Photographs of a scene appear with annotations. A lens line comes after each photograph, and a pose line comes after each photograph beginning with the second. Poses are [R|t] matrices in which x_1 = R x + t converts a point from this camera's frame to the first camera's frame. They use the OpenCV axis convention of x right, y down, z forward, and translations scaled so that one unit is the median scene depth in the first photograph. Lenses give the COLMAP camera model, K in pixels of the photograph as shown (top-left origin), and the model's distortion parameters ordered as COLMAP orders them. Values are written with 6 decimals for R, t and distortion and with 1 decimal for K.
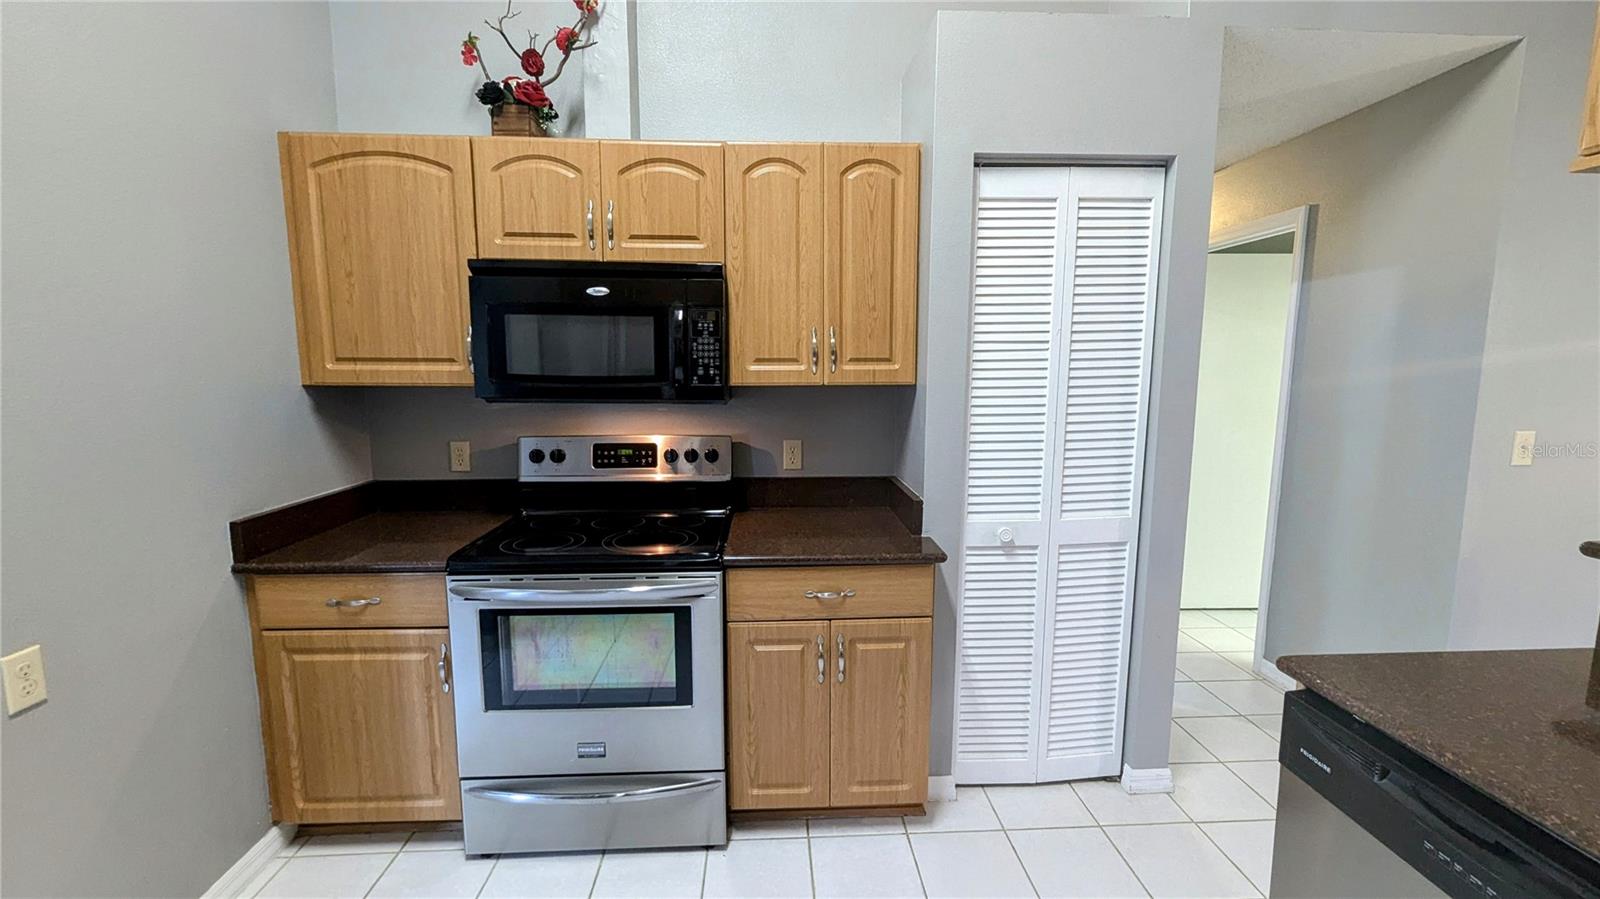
lens RADIAL K [[656.8, 0, 799.8], [0, 656.8, 451.9], [0, 0, 1]] dist [-0.000534, -0.000891]
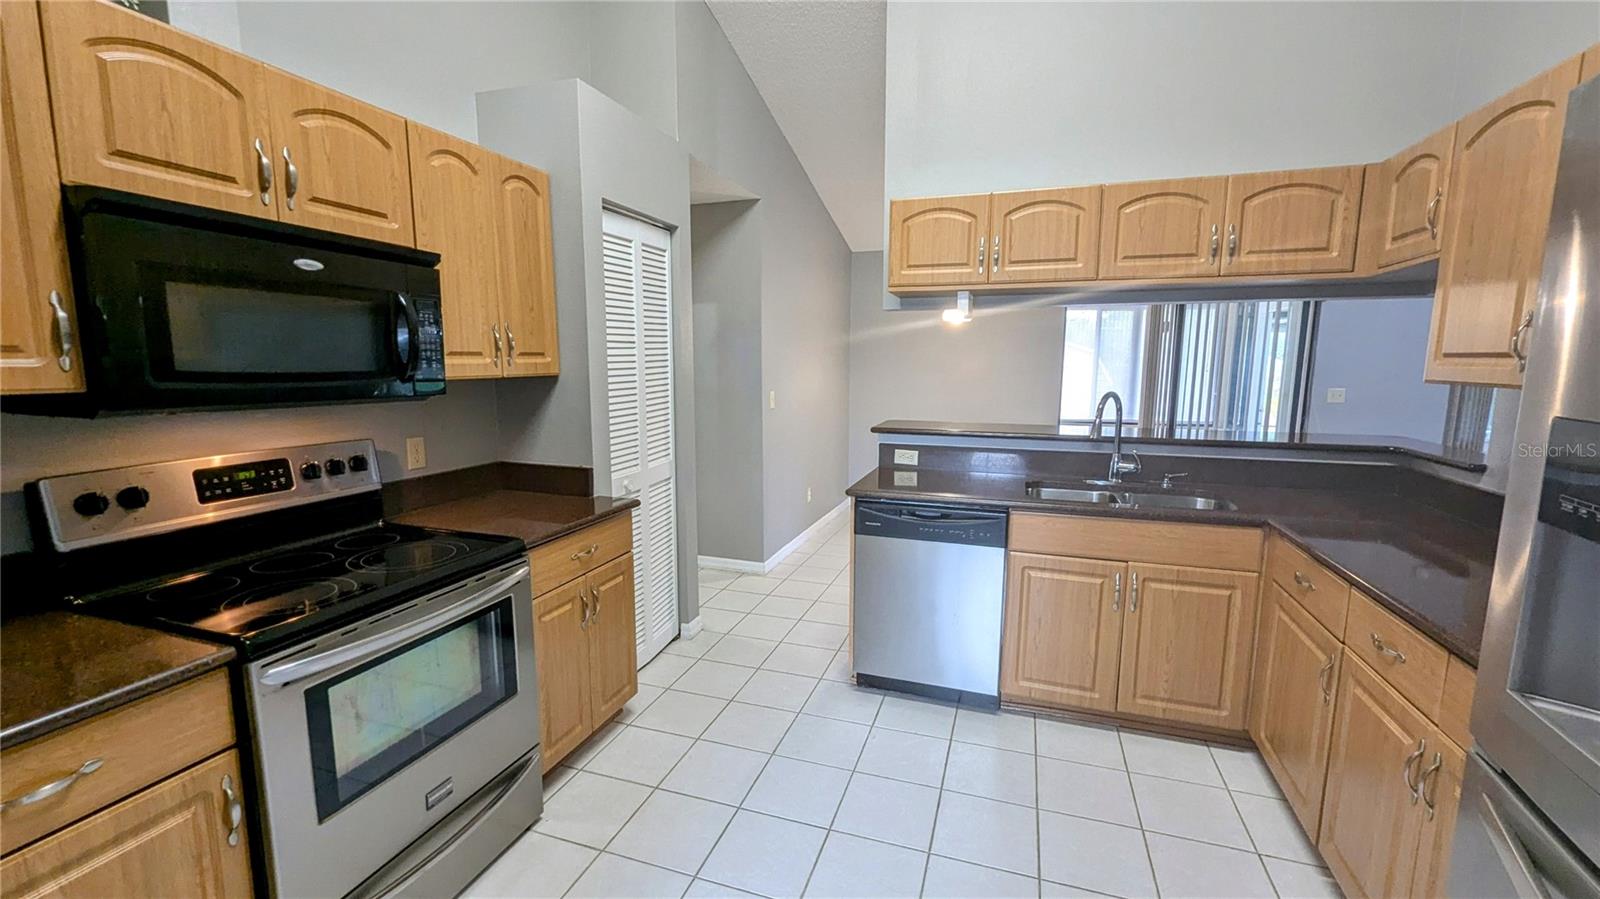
lens RADIAL K [[656.8, 0, 801.4], [0, 656.8, 450.2], [0, 0, 1]] dist [-0.000534, -0.000891]
pose [[0.365269, -0.126549, 0.922260, -0.814225], [0.114752, 0.989282, 0.090297, -0.025840], [-0.923802, 0.072848, 0.375876, 0.163907]]
